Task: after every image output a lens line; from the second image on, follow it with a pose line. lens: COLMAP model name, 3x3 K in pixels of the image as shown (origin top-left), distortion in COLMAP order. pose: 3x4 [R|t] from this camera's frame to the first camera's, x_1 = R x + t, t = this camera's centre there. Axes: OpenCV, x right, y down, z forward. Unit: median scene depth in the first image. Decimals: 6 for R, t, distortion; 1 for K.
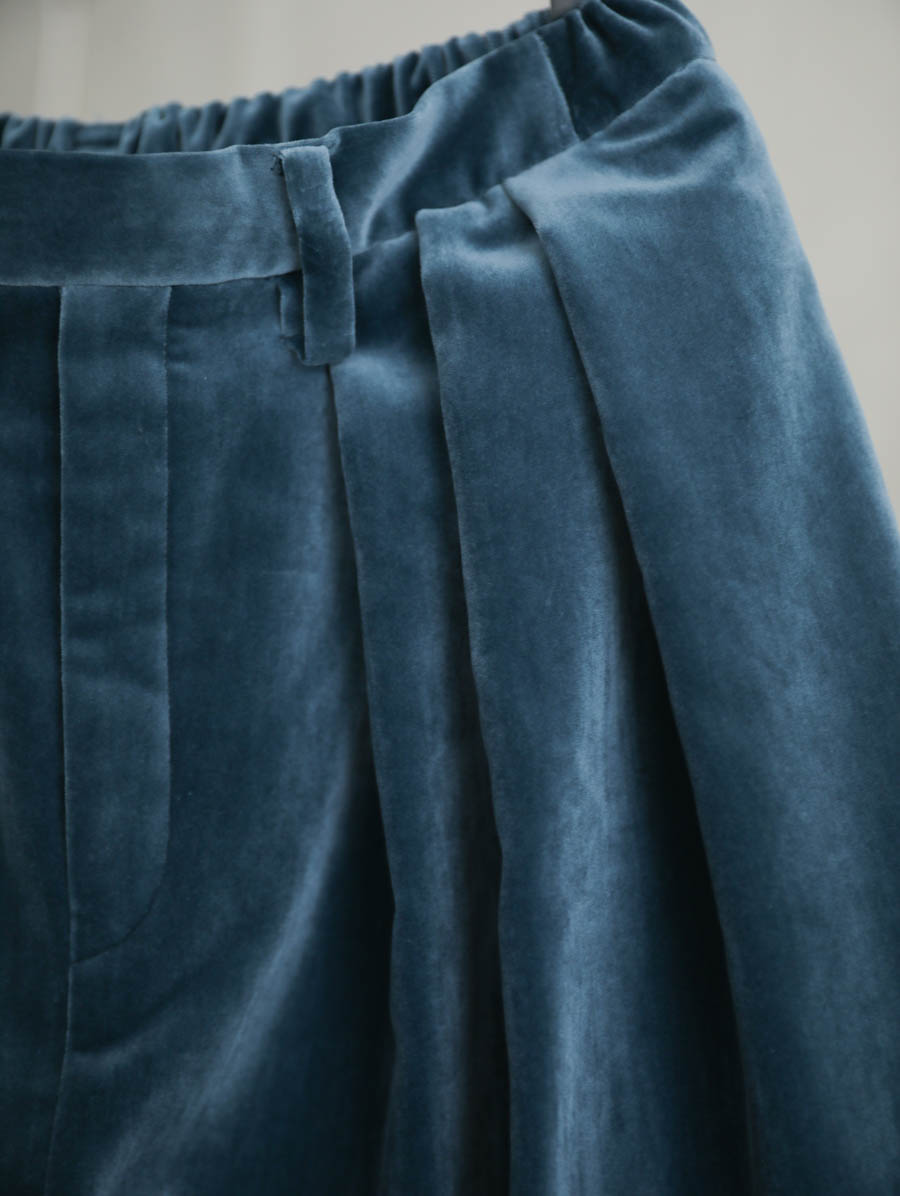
lens RADIAL K [[1648.3, 0, 447.2], [0, 1648.3, 603.1], [0, 0, 1]] dist [0.032545, 0.000000]
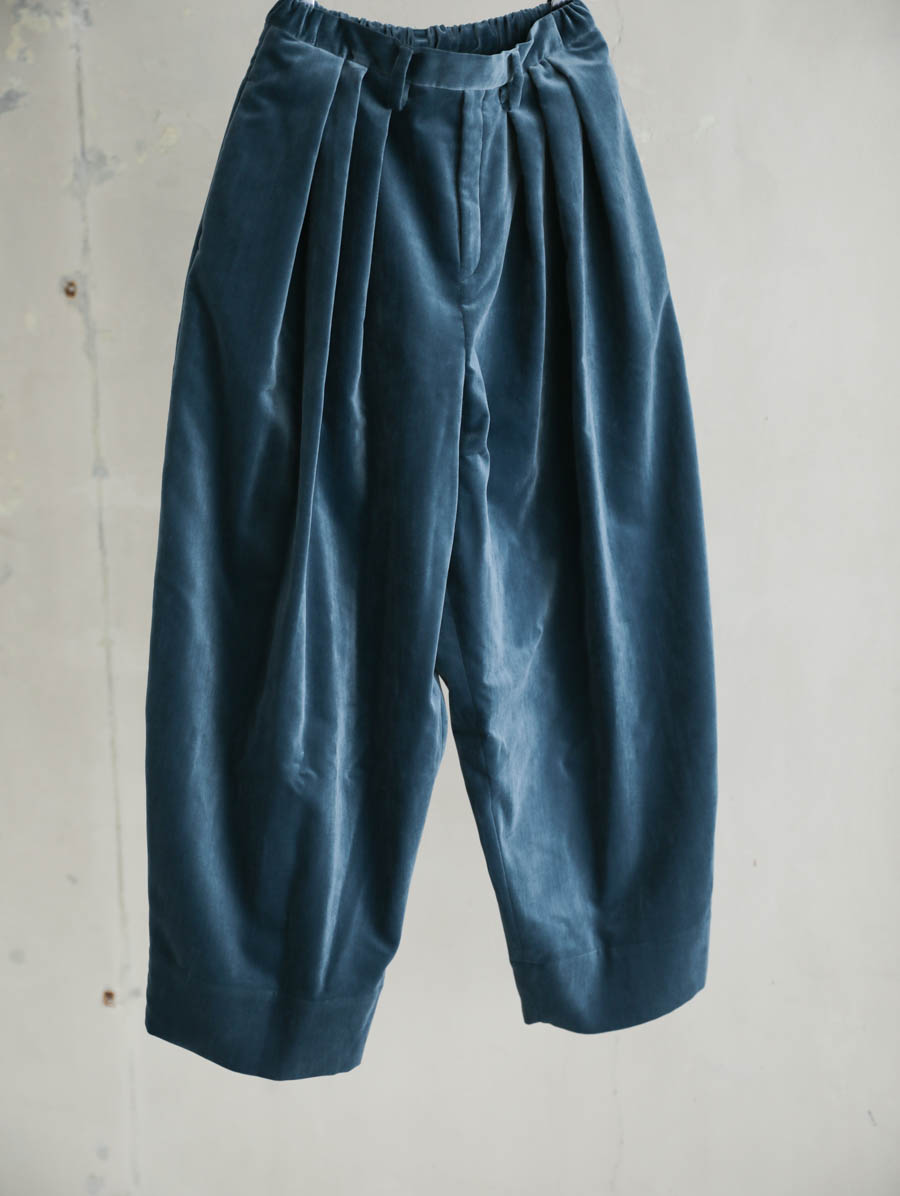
lens RADIAL K [[1648.3, 0, 455.9], [0, 1648.3, 595.4], [0, 0, 1]] dist [0.032545, 0.000000]
pose [[0.858091, -0.136902, 0.494911, -2.174289], [0.030813, 0.975796, 0.216500, 0.106187], [-0.512572, -0.170527, 0.841541, -2.230658]]
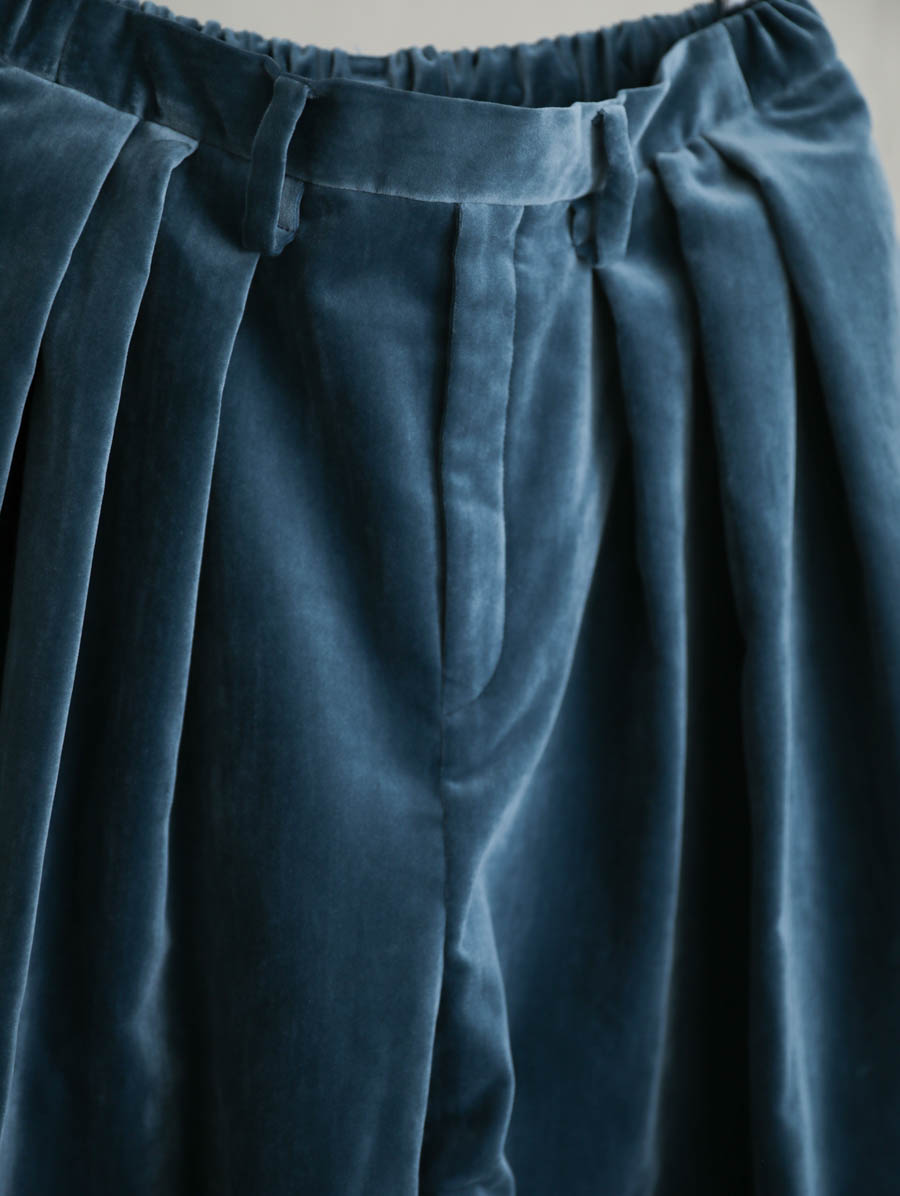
lens RADIAL K [[1648.3, 0, 453.0], [0, 1648.3, 597.7], [0, 0, 1]] dist [0.032545, 0.000000]
pose [[0.917637, -0.045204, 0.394841, -0.750098], [0.006751, 0.995140, 0.098240, -0.008848], [-0.397363, -0.087483, 0.913482, -0.215884]]
